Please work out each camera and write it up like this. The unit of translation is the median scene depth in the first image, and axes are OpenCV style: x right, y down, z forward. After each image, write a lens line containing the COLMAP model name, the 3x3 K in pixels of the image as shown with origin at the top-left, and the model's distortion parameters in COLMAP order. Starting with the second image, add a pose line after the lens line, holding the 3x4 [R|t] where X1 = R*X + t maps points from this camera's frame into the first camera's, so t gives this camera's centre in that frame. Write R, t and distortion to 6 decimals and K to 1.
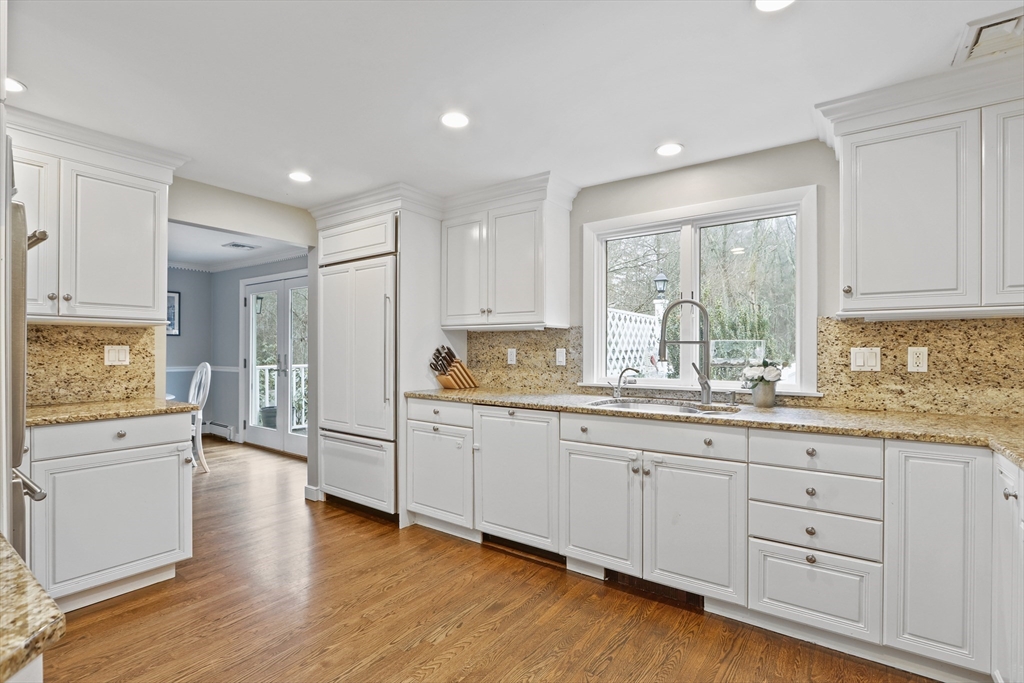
lens RADIAL K [[487.2, 0, 505.7], [0, 487.2, 346.6], [0, 0, 1]] dist [-0.014149, 0.000387]
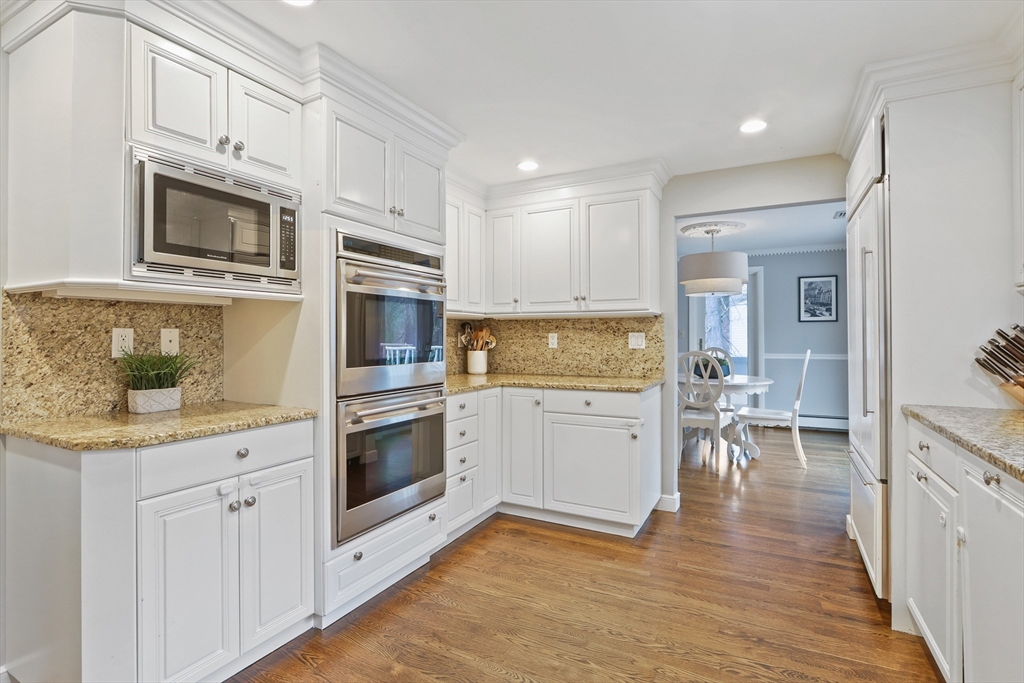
lens RADIAL K [[487.2, 0, 510.9], [0, 487.2, 334.5], [0, 0, 1]] dist [-0.014149, 0.000387]
pose [[0.133059, -0.008586, -0.991071, 0.375371], [0.008810, 0.999933, -0.007480, 0.008835], [0.991069, -0.007736, 0.133126, 0.533616]]
